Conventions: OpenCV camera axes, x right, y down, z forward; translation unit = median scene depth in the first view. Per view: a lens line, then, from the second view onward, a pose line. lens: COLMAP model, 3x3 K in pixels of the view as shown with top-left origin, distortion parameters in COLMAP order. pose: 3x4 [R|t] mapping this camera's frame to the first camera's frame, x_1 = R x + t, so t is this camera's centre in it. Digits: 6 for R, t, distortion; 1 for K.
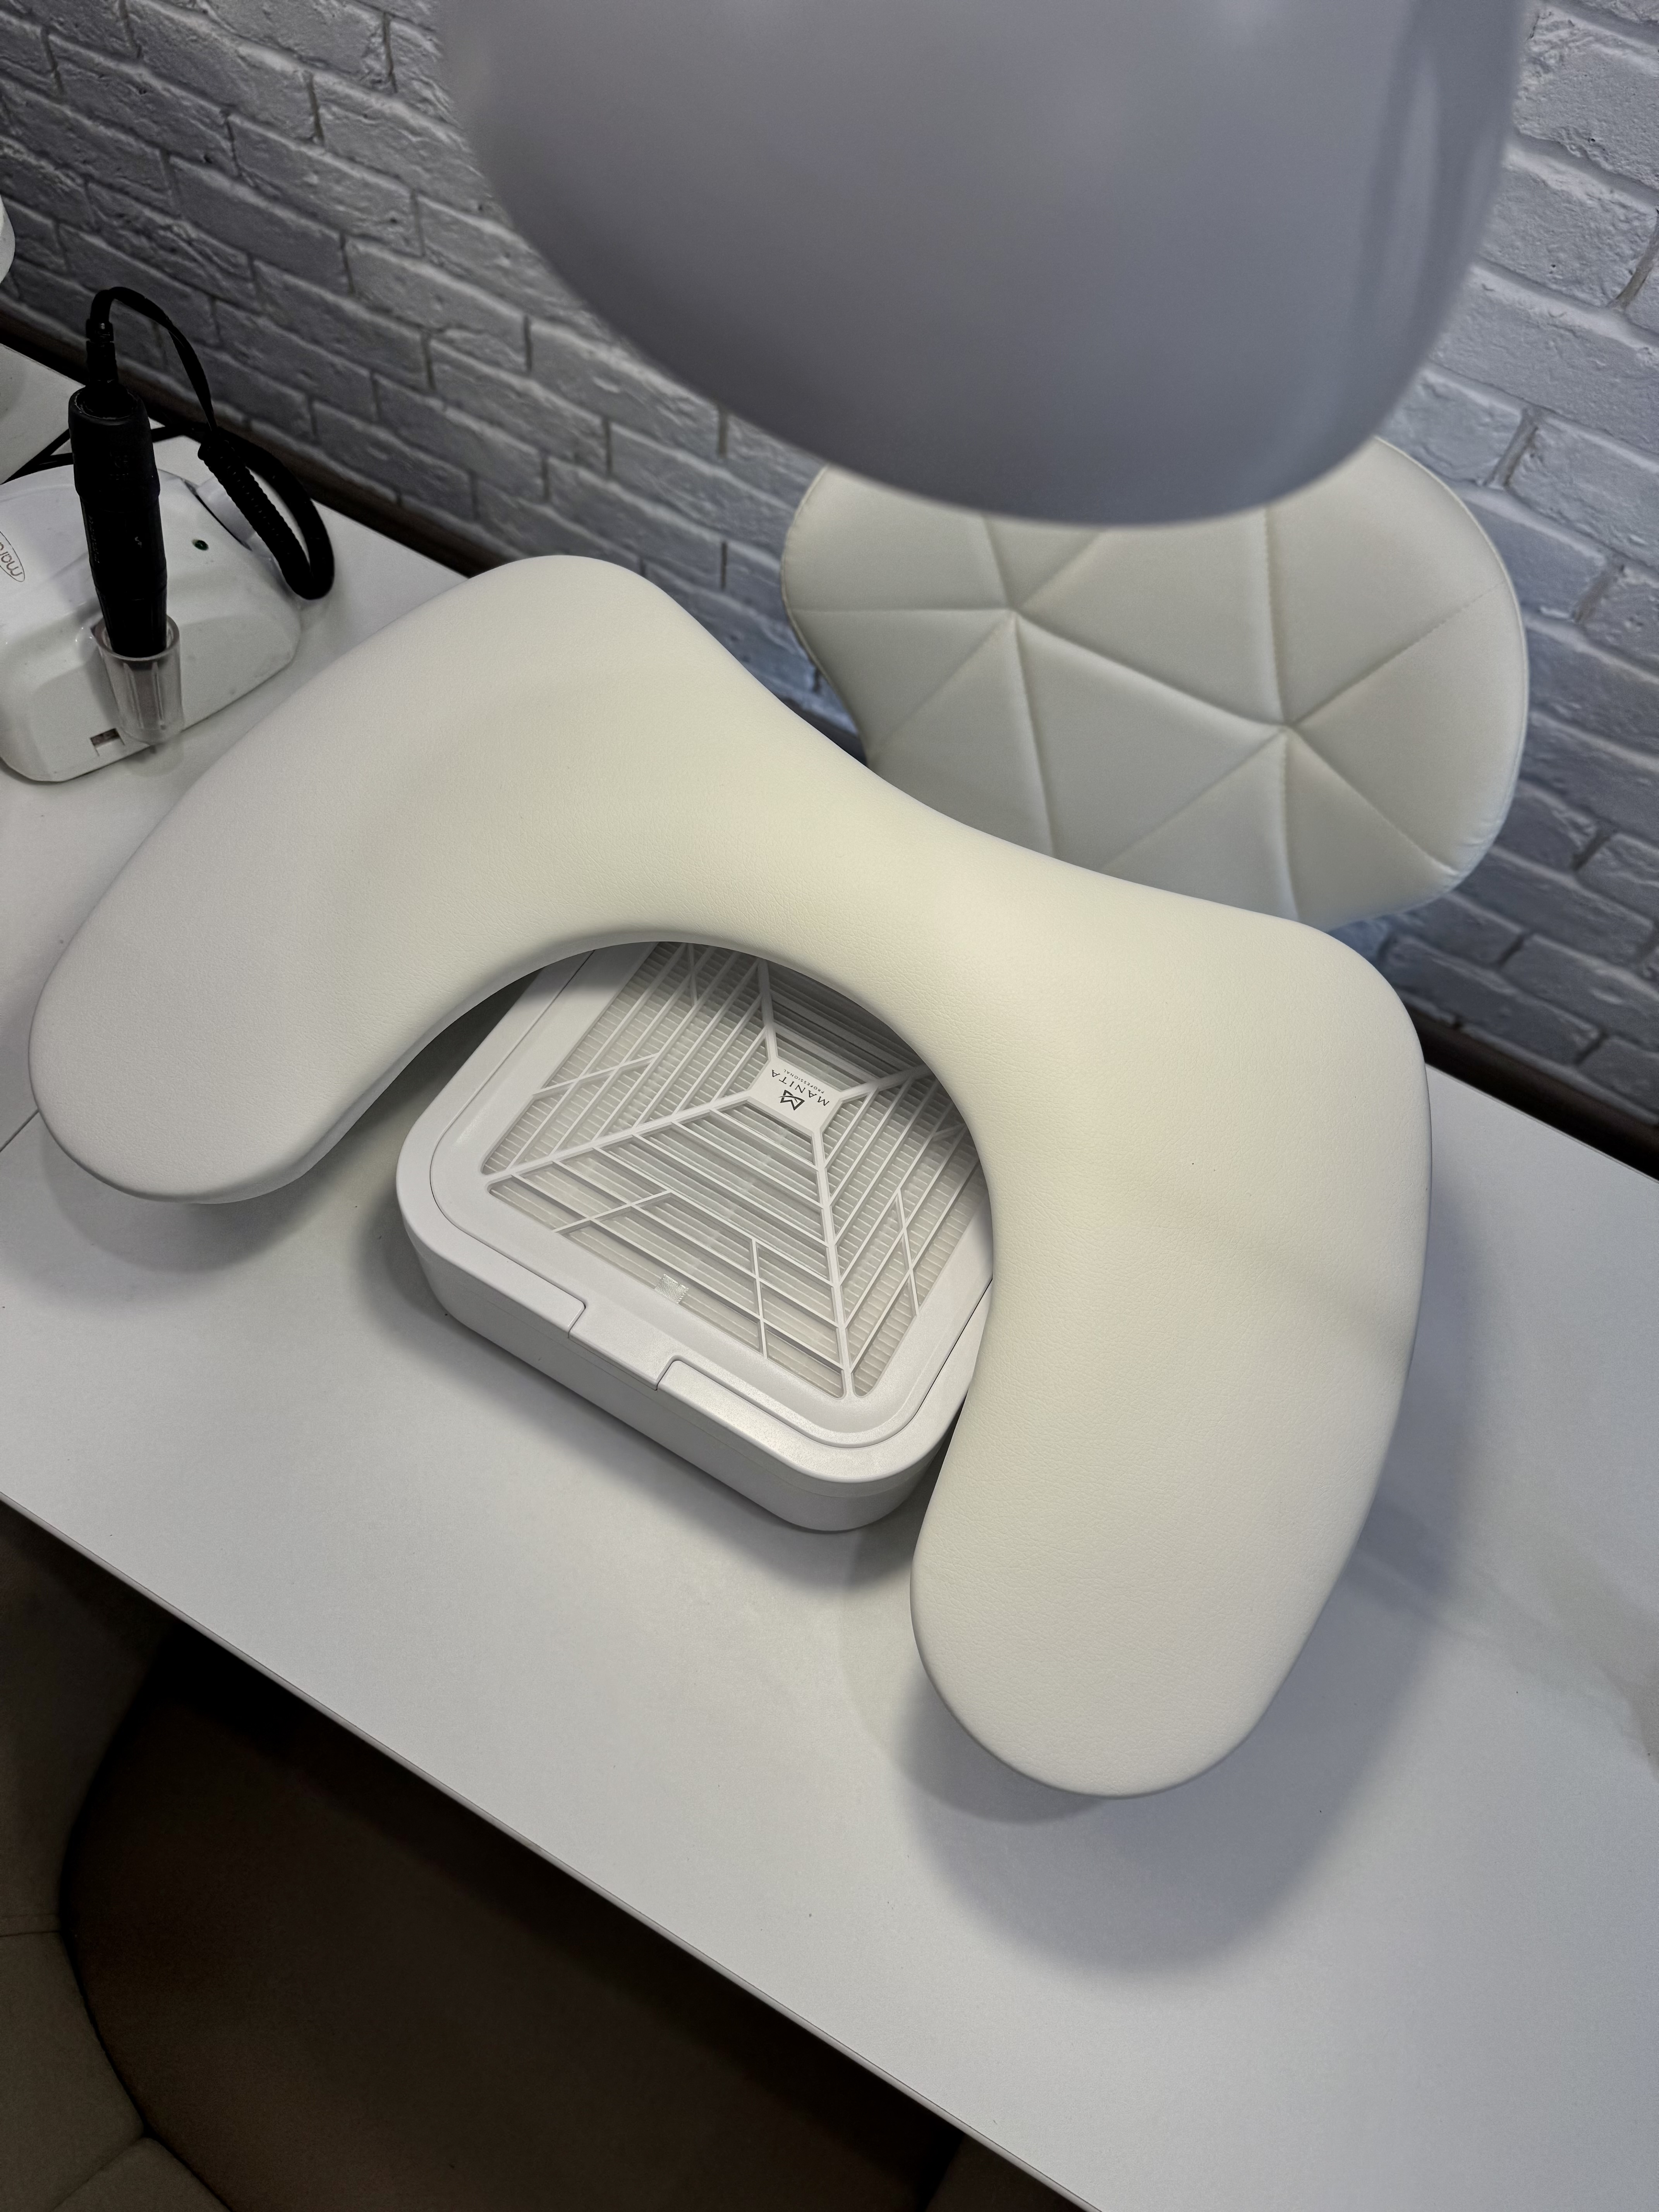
lens RADIAL K [[1615.4, 0, 800.3], [0, 1615.4, 1102.8], [0, 0, 1]] dist [-0.050864, 0.057231]
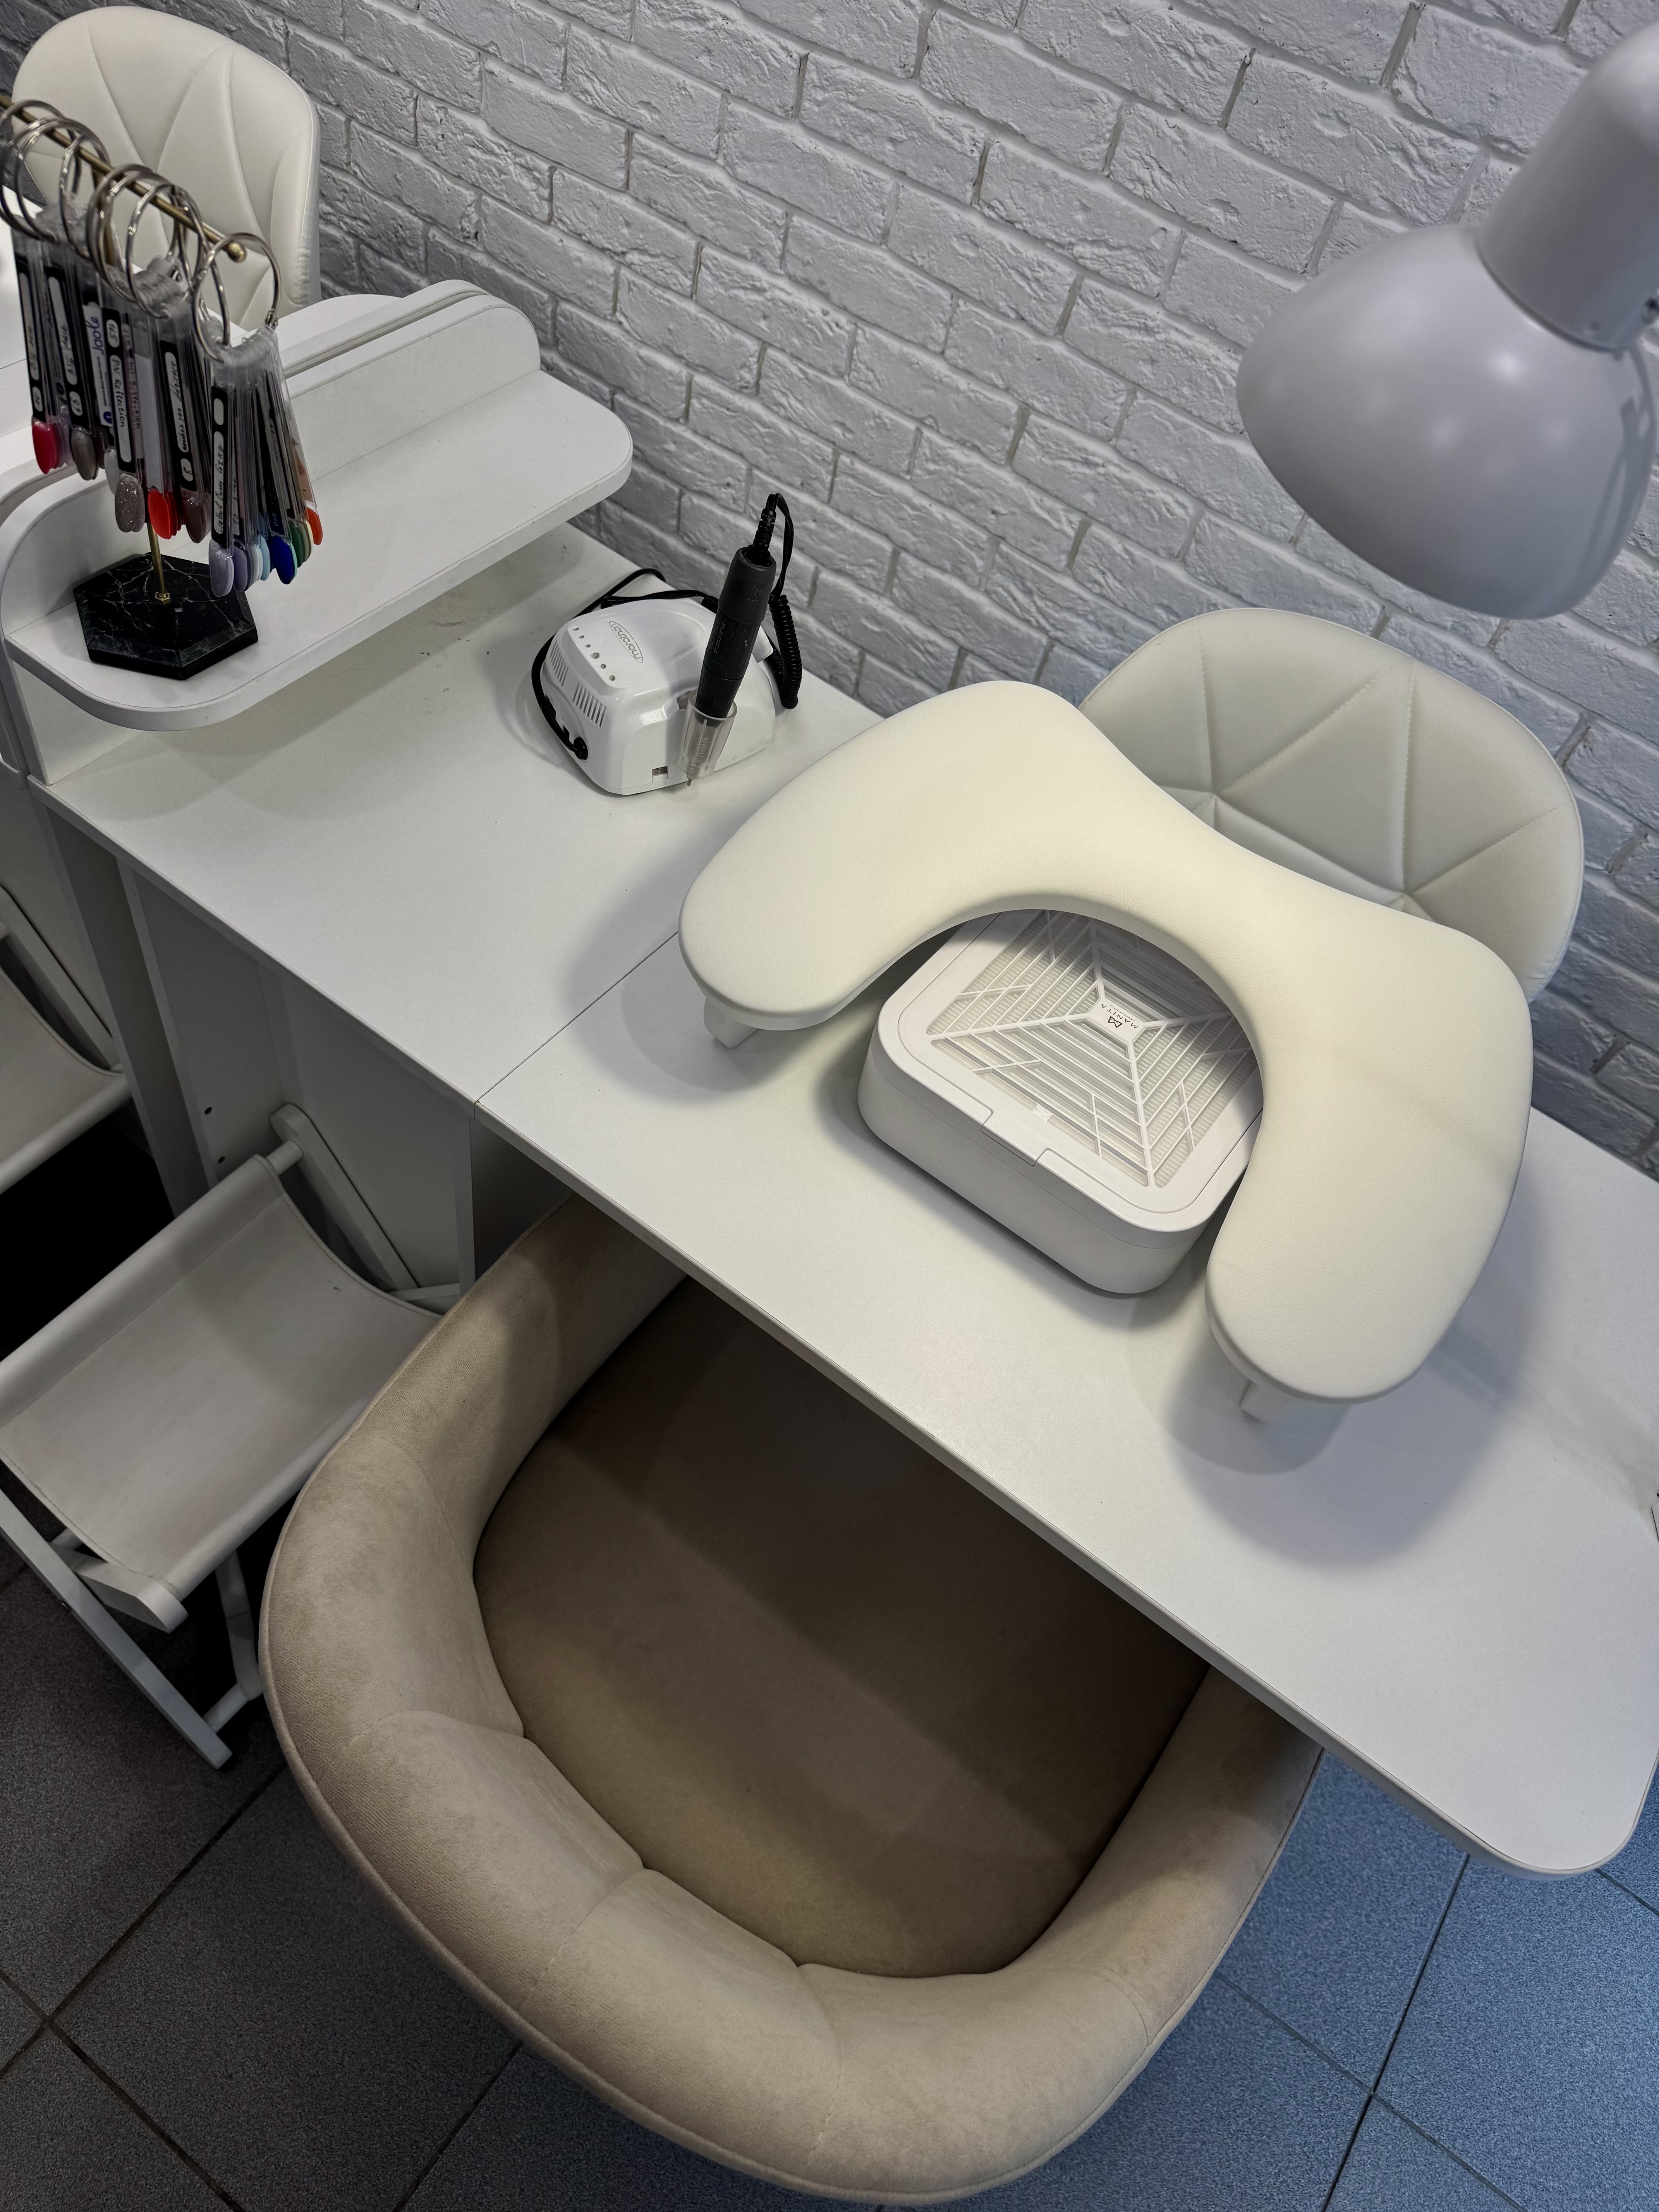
lens RADIAL K [[1585.5, 0, 829.5], [0, 1585.5, 1106.0], [0, 0, 1]] dist [0.022990, -0.001760]
pose [[0.991512, 0.129659, 0.009648, -0.133970], [-0.126332, 0.978298, -0.164236, 0.172366], [-0.030733, 0.161623, 0.986374, -0.238815]]
